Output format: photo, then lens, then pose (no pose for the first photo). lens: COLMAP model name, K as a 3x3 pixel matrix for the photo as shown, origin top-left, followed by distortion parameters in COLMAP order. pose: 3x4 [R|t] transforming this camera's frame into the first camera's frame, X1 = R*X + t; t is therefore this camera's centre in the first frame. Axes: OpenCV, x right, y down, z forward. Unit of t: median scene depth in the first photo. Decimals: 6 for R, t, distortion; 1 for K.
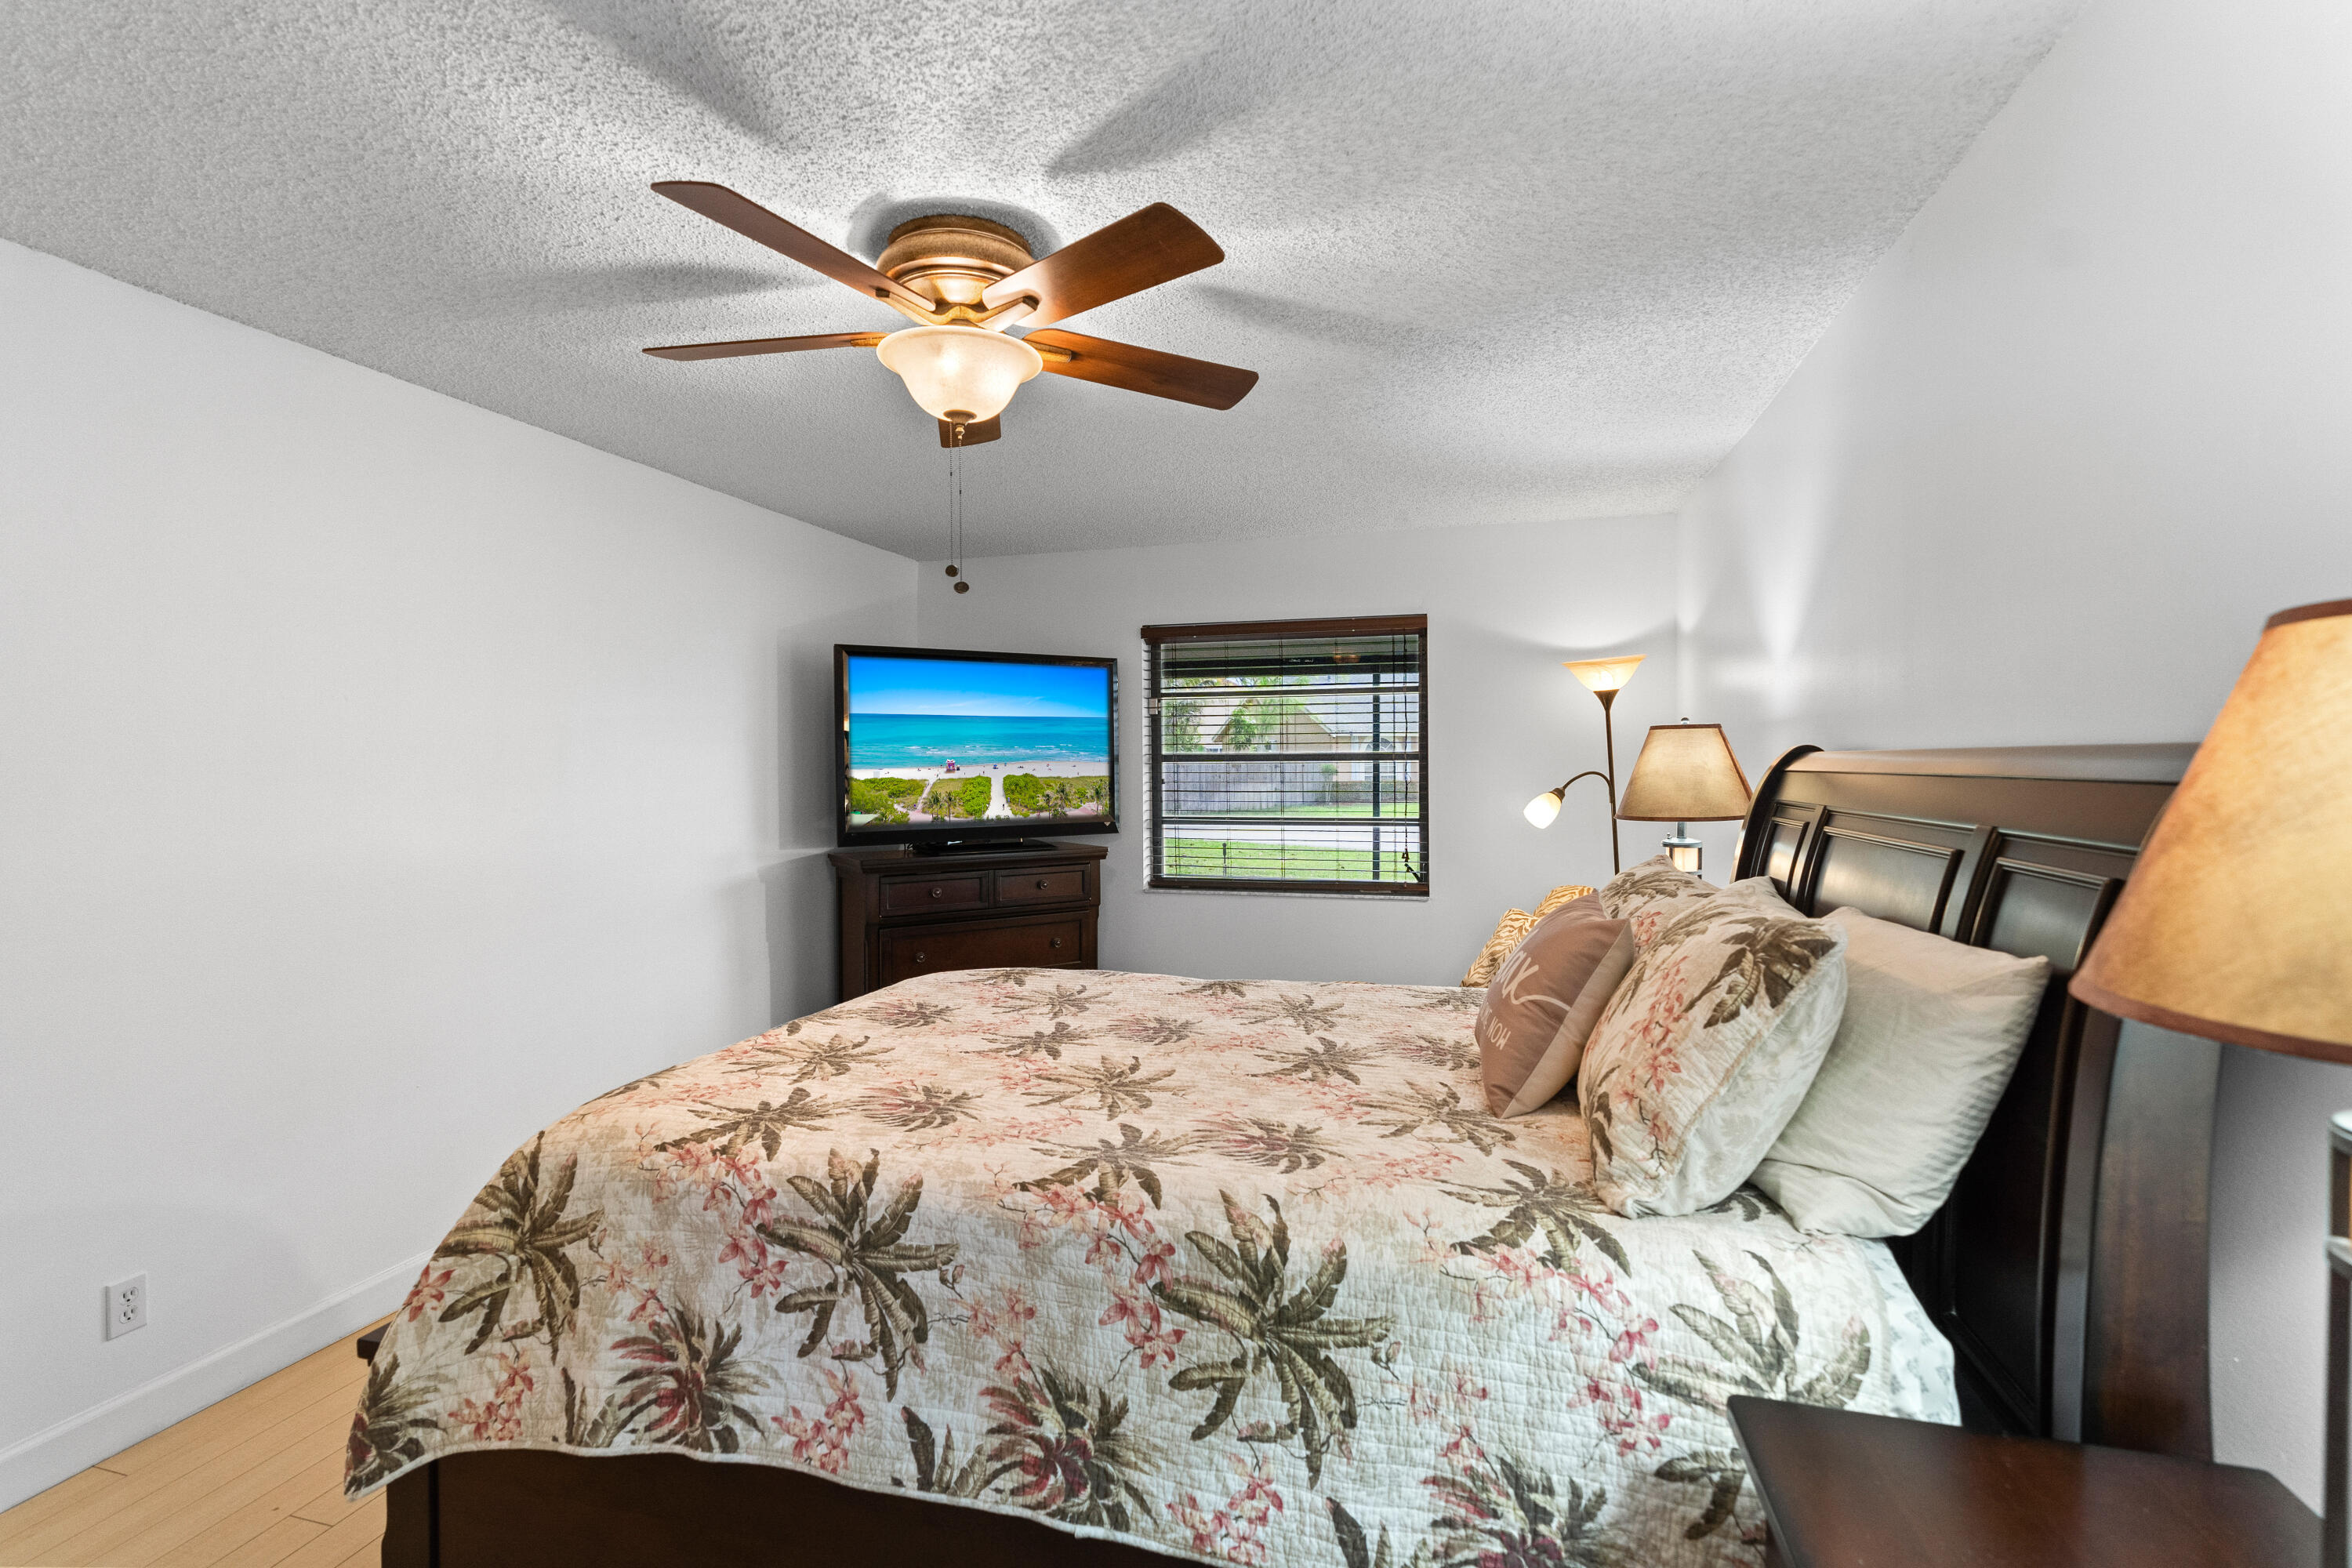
lens RADIAL K [[1166.4, 0, 1172.6], [0, 1166.4, 742.7], [0, 0, 1]] dist [-0.003795, 0.000579]
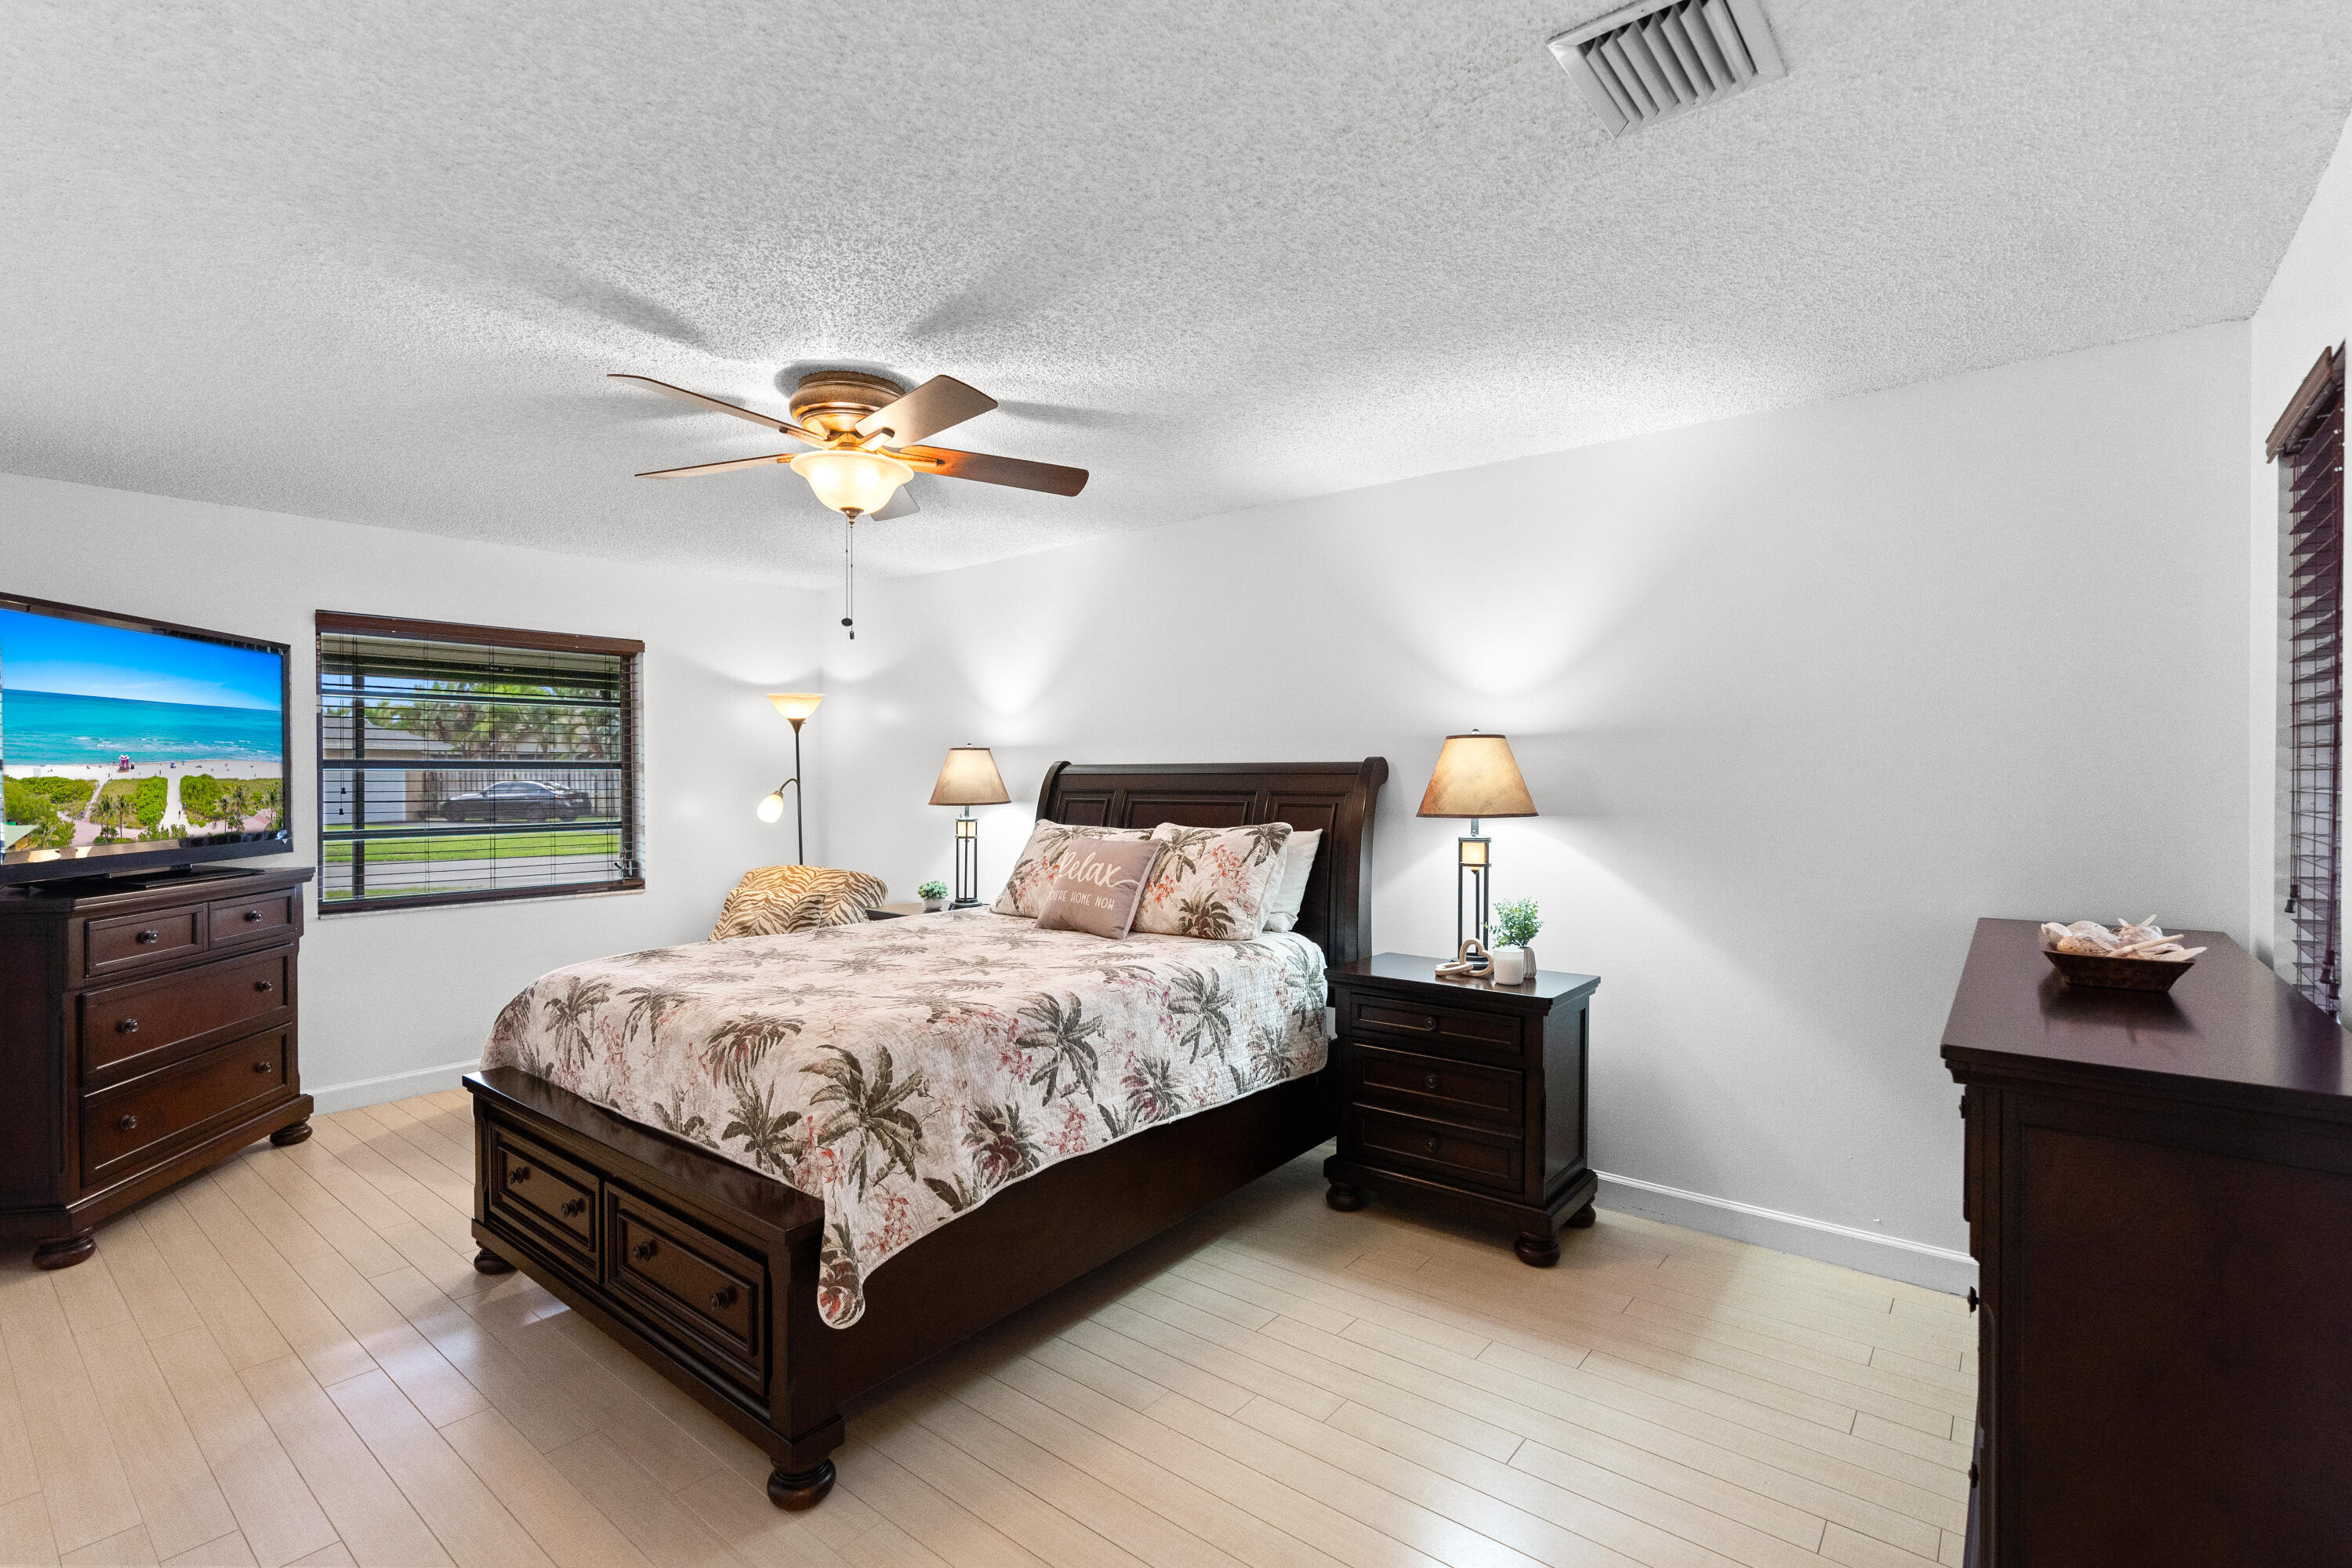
lens RADIAL K [[1061.7, 0, 1180.9], [0, 1061.7, 775.1], [0, 0, 1]] dist [-0.005222, 0.000140]
pose [[0.361417, 0.009532, 0.932356, -1.662795], [-0.021496, 0.999767, -0.001889, 0.039332], [-0.932156, -0.019359, 0.361538, 0.251672]]
